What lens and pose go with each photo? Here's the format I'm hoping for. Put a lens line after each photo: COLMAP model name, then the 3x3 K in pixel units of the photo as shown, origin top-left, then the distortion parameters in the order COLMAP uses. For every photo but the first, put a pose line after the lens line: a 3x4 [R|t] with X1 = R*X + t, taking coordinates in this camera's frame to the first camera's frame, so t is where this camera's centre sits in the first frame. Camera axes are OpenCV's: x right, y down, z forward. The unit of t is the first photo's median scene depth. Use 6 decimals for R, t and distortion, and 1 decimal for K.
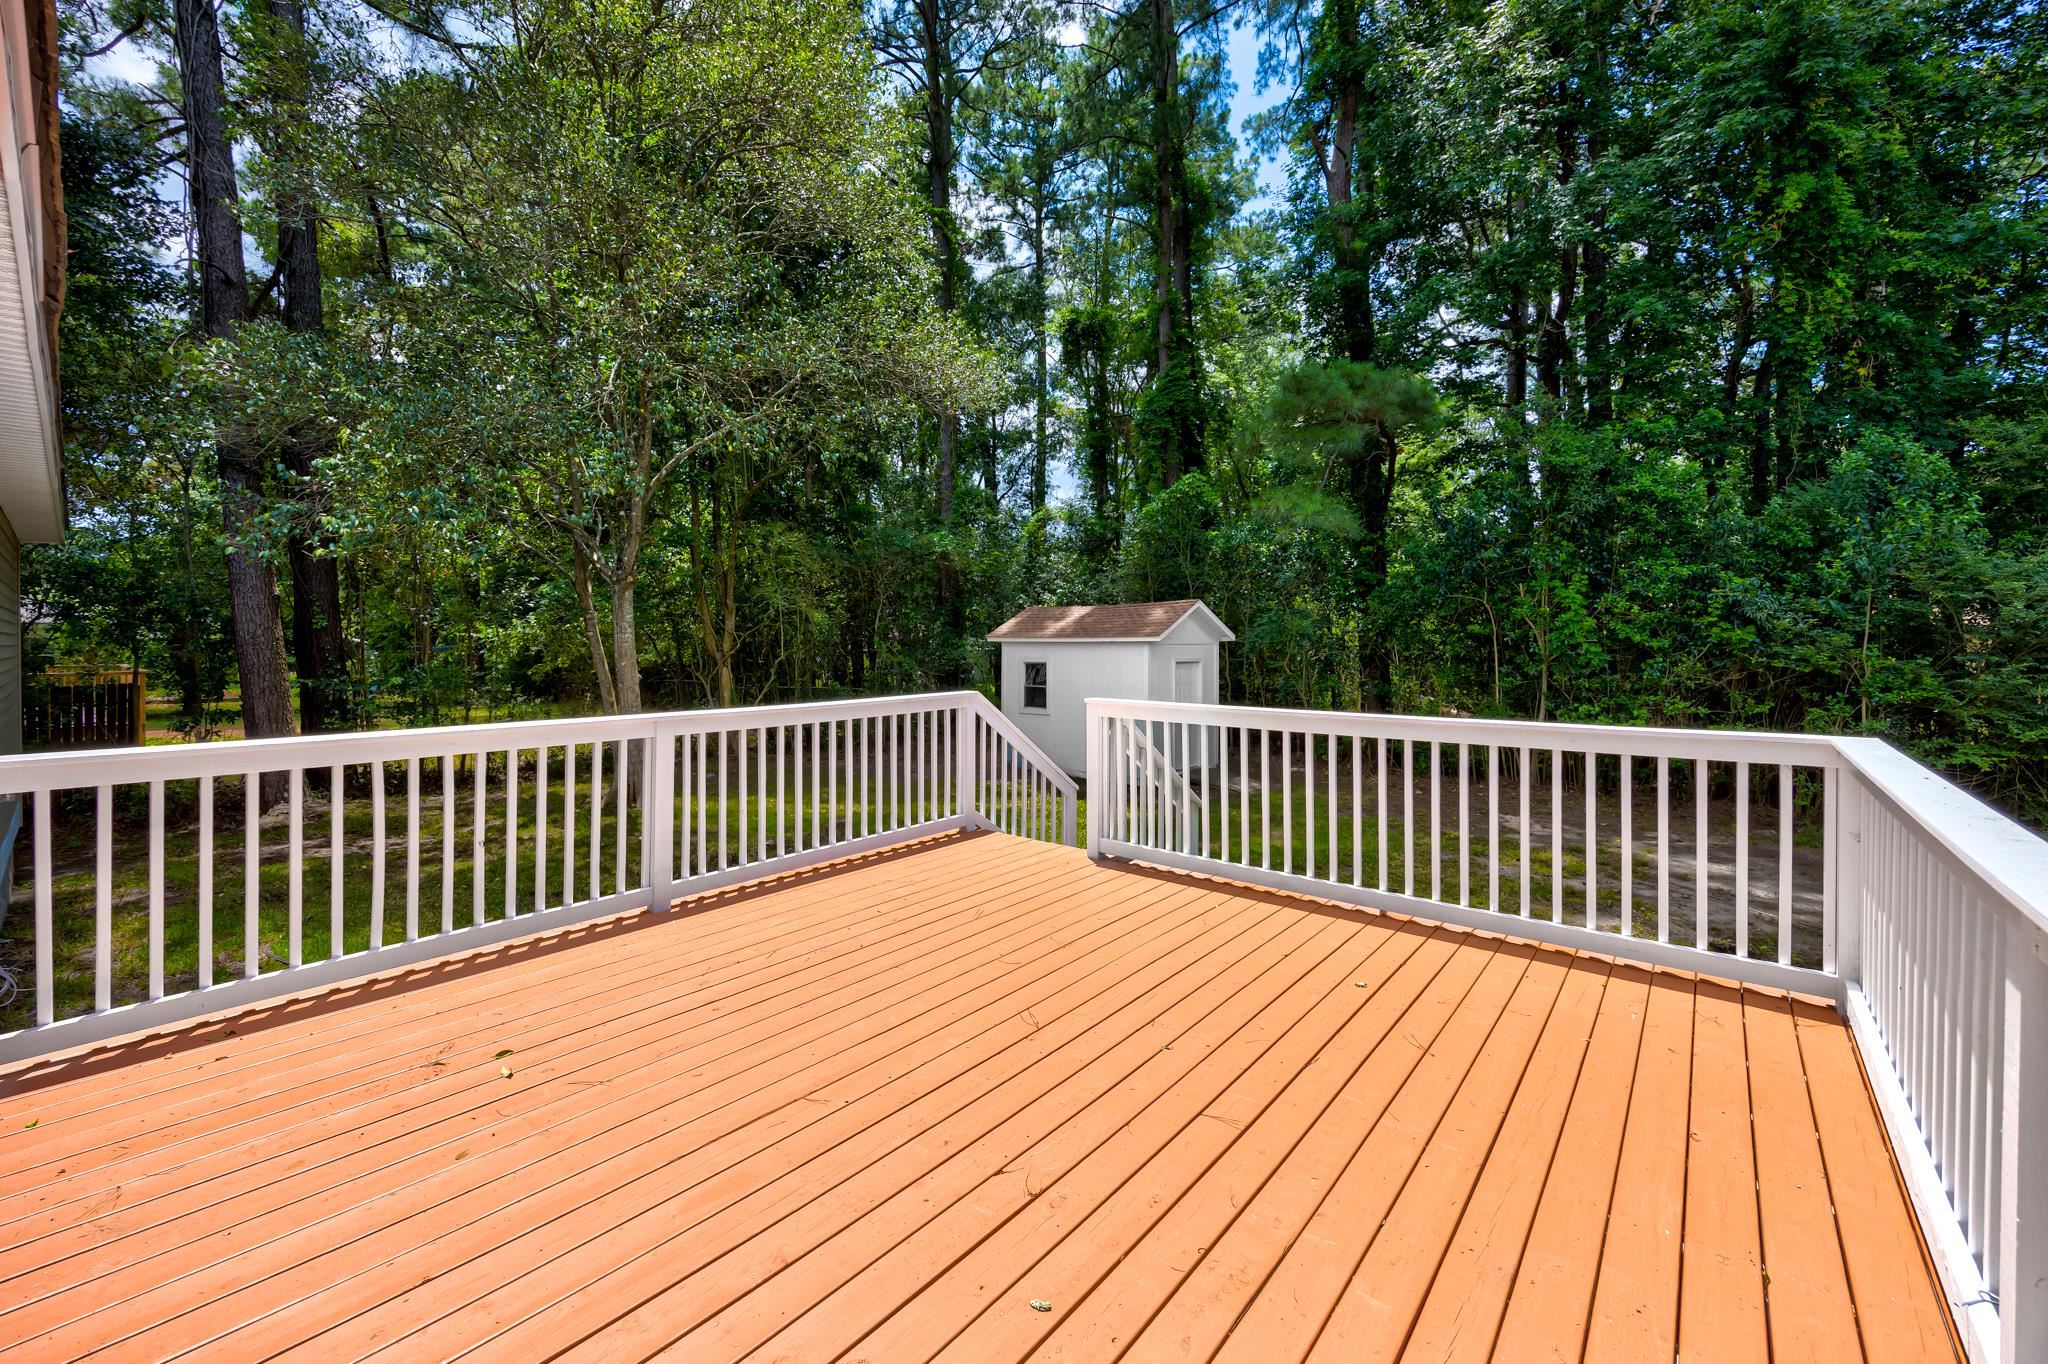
lens RADIAL K [[807.2, 0, 1032.7], [0, 807.2, 641.1], [0, 0, 1]] dist [-0.002706, -0.000166]
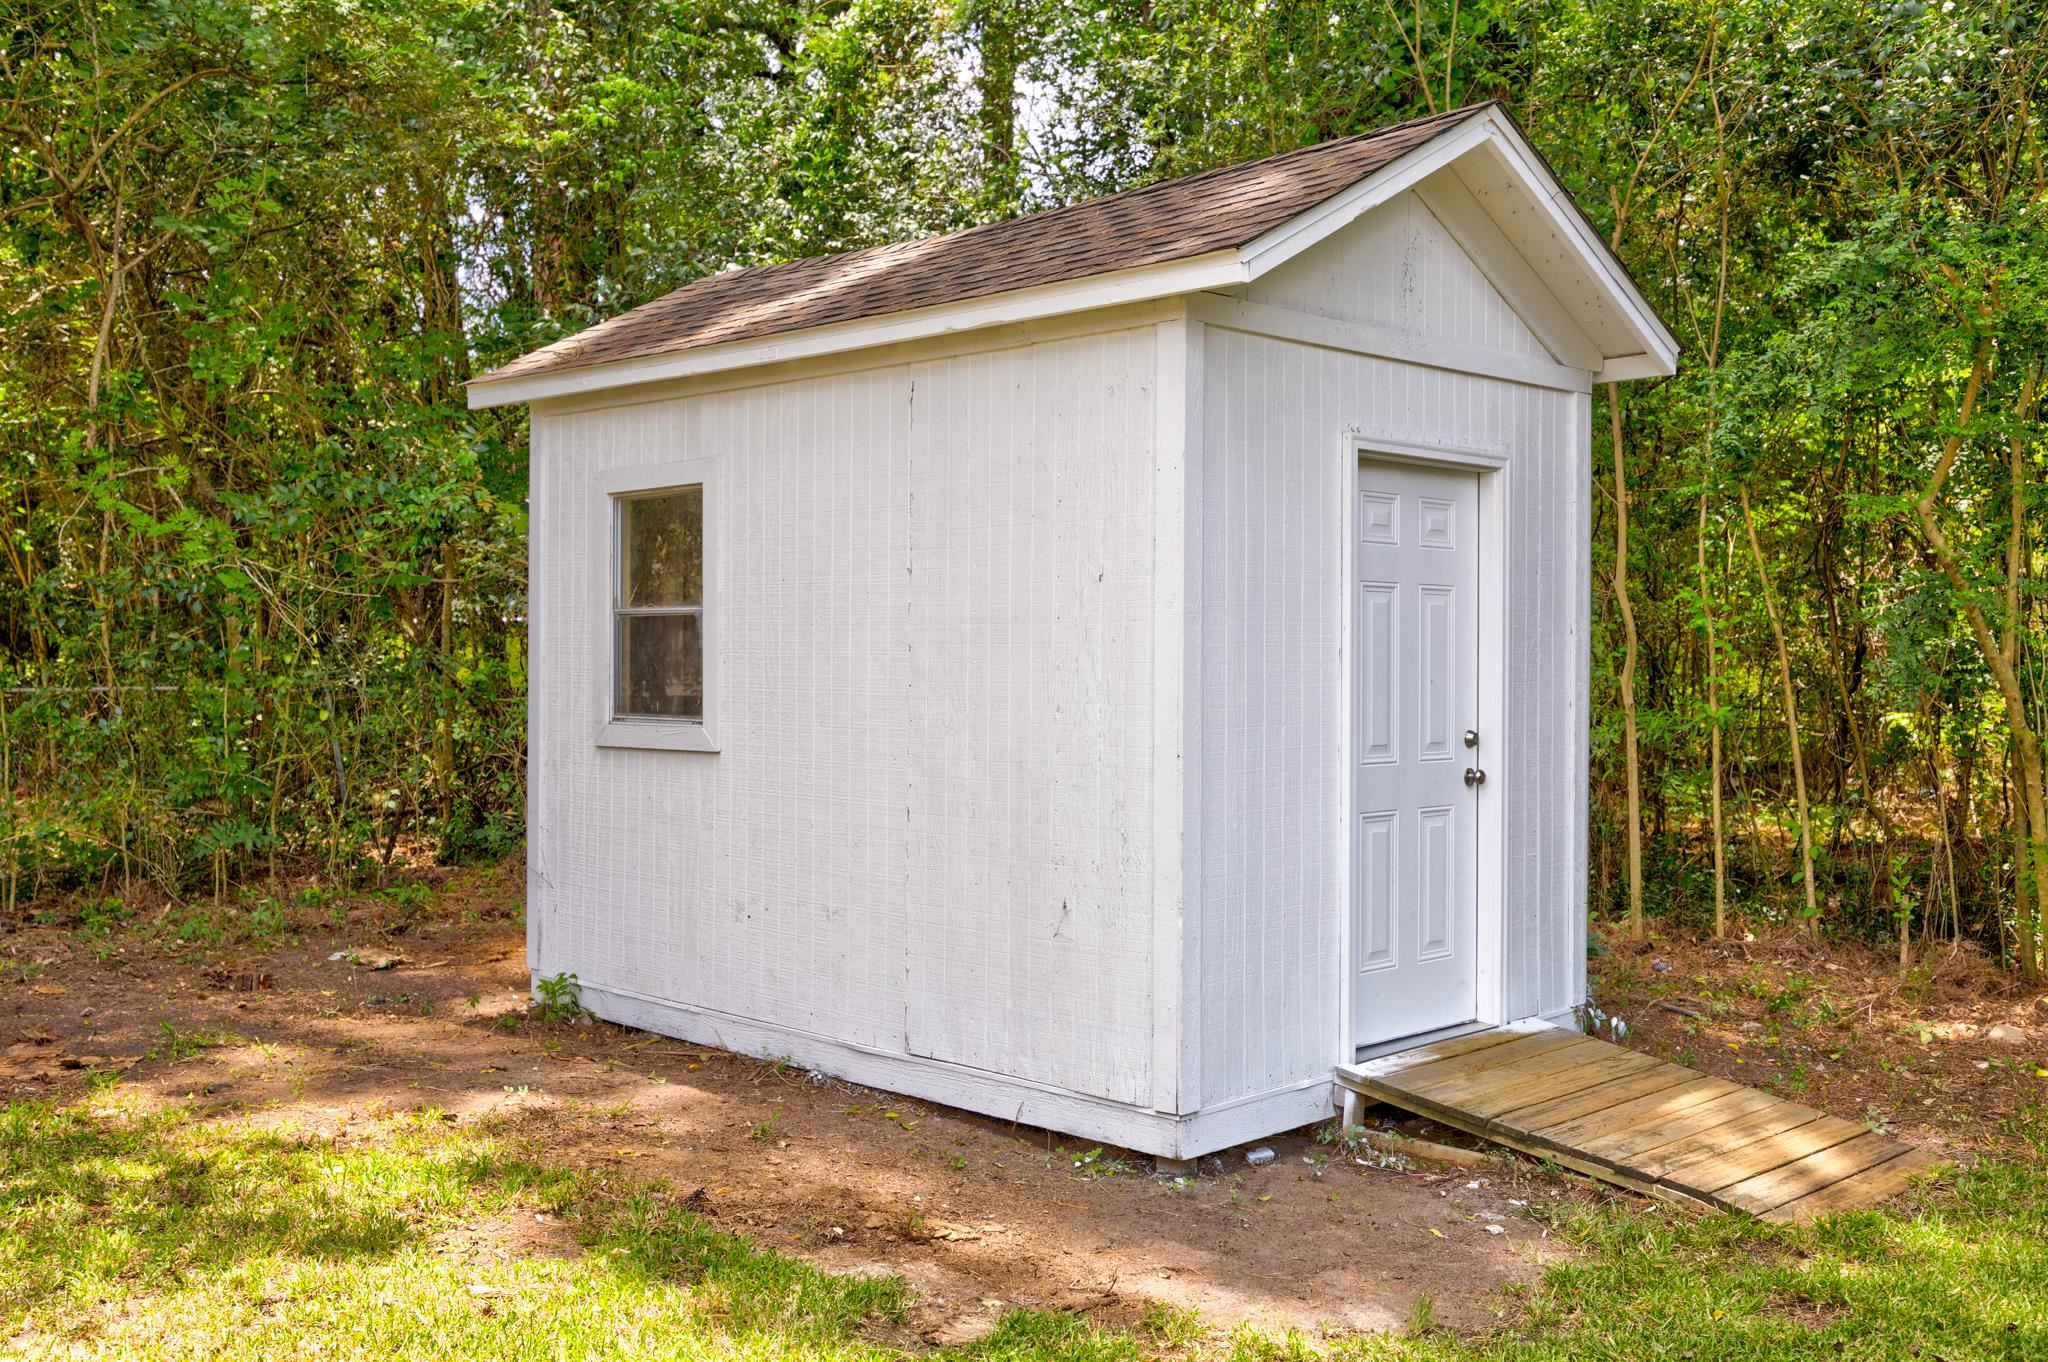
lens RADIAL K [[1963.3, 0, 1024.2], [0, 1963.3, 637.8], [0, 0, 1]] dist [0.001533, 0.003244]
pose [[0.999531, 0.001902, -0.030549, 0.131398], [-0.001850, 0.999997, 0.001724, 0.075087], [0.030552, -0.001667, 0.999532, 0.630713]]
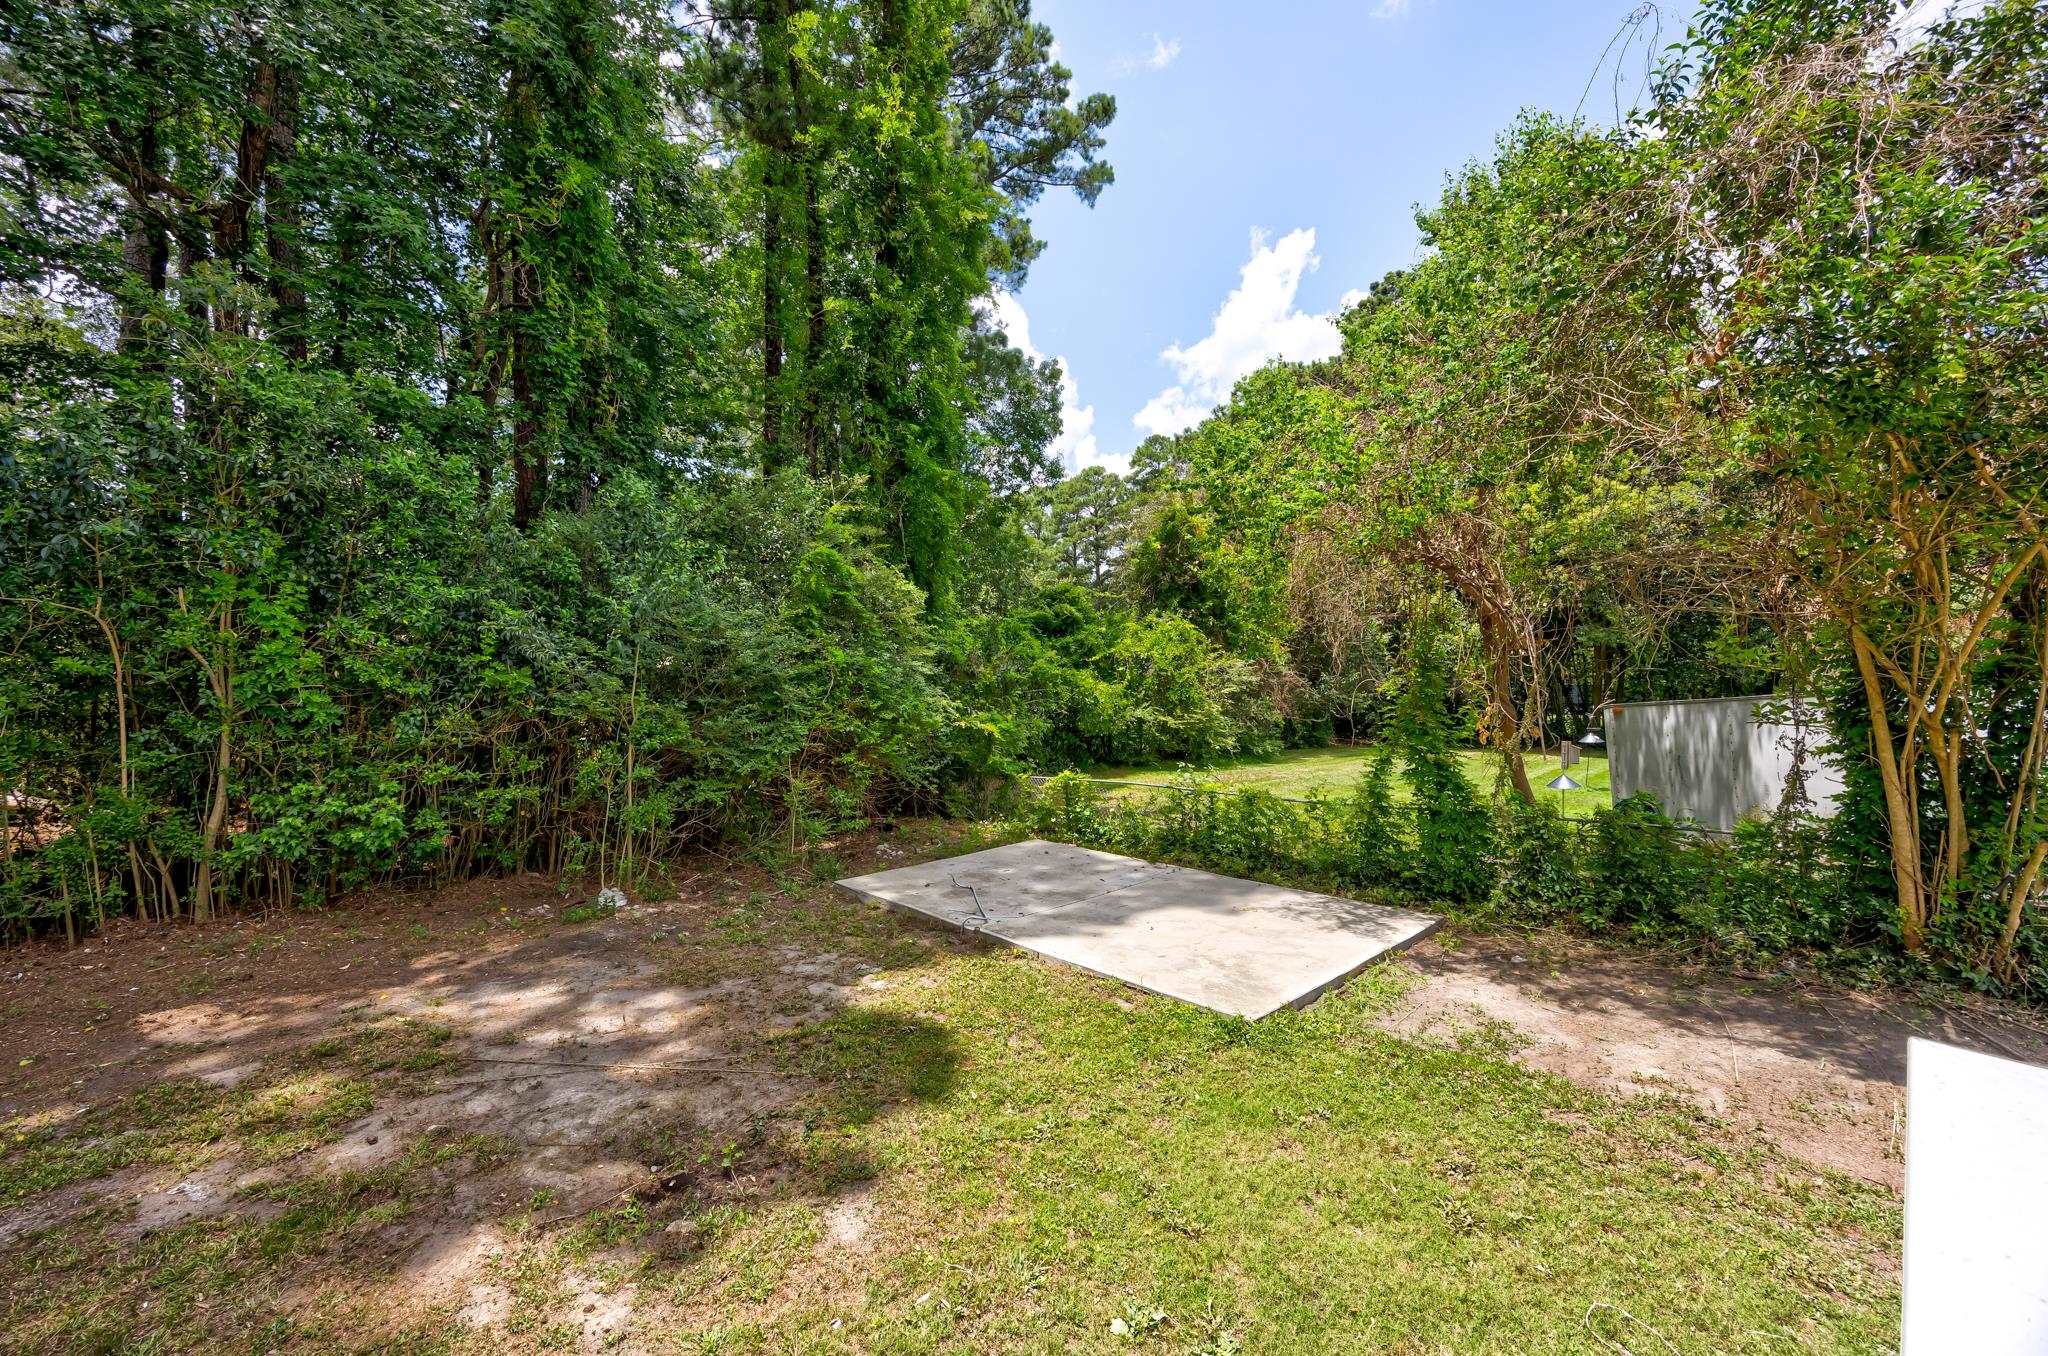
lens RADIAL K [[790.5, 0, 1012.8], [0, 790.5, 676.5], [0, 0, 1]] dist [-0.001350, 0.000098]
pose [[0.176078, 0.002319, 0.984374, 0.153222], [-0.000228, 0.999997, -0.002315, -0.006729], [-0.984376, 0.000183, 0.176078, 0.314989]]
